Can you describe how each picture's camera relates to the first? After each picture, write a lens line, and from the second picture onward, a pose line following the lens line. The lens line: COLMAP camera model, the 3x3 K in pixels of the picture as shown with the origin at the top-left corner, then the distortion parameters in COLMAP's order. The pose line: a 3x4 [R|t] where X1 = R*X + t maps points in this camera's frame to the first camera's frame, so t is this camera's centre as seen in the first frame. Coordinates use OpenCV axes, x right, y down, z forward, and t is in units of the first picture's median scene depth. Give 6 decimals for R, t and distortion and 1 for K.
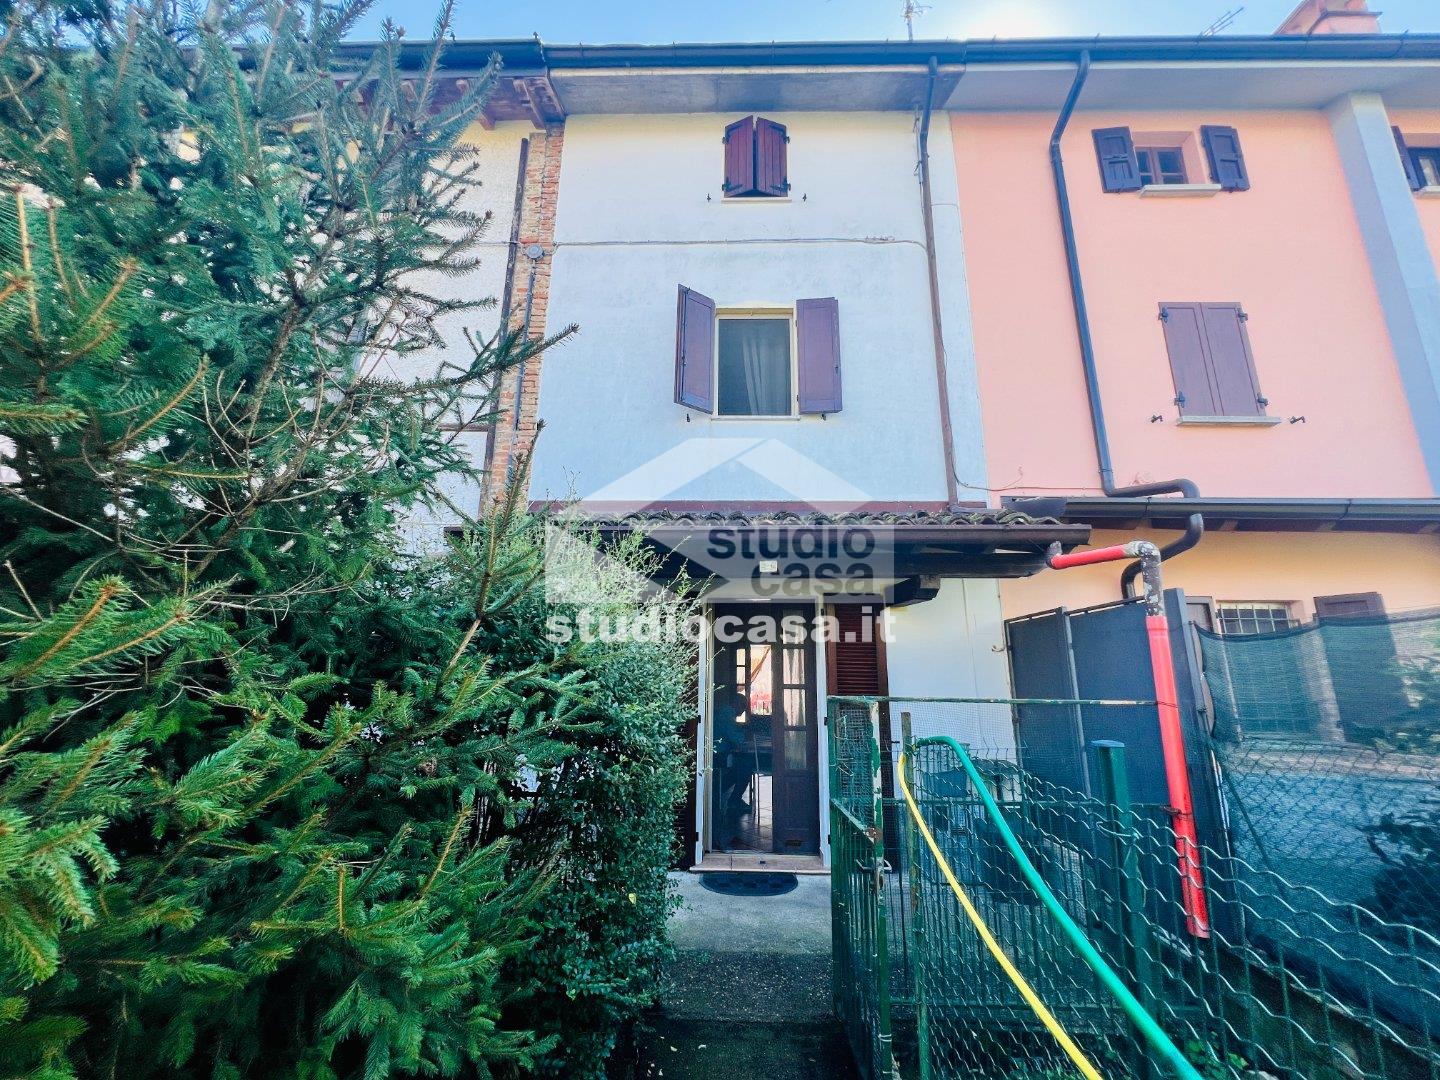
lens RADIAL K [[579.7, 0, 722.8], [0, 579.7, 541.3], [0, 0, 1]] dist [-0.001277, -0.000002]
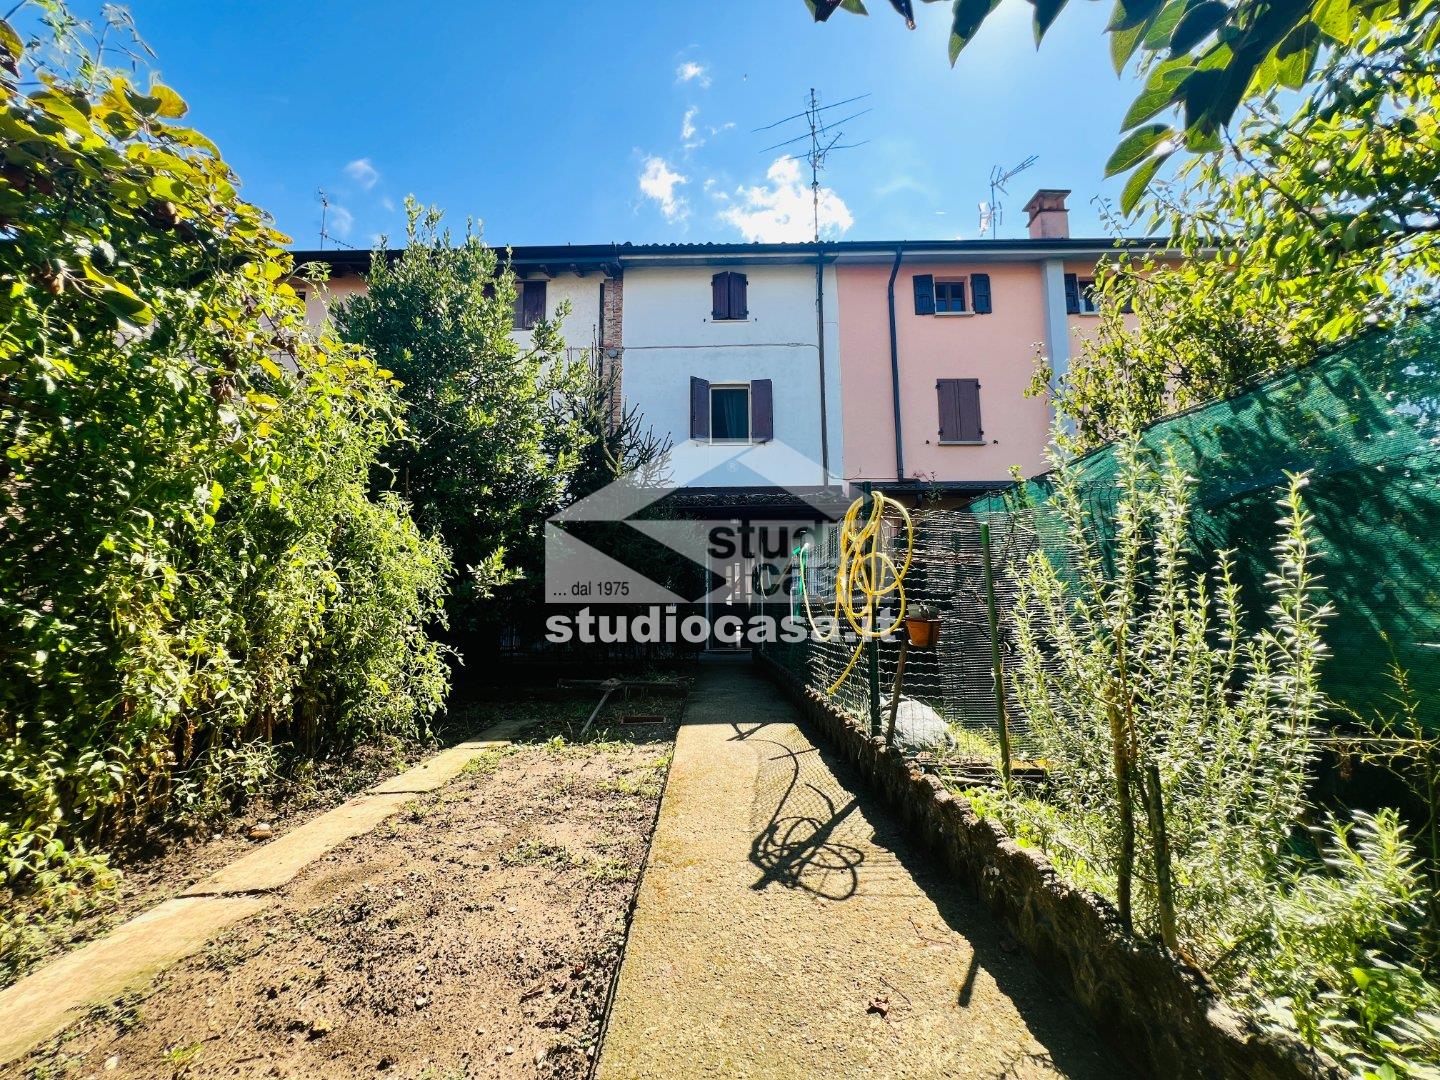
lens RADIAL K [[579.7, 0, 720.4], [0, 579.7, 539.2], [0, 0, 1]] dist [-0.001277, -0.000002]
pose [[0.999837, -0.017596, 0.004002, 0.007220], [0.016983, 0.992522, 0.120882, -0.119687], [-0.006099, -0.120794, 0.992659, -0.948759]]
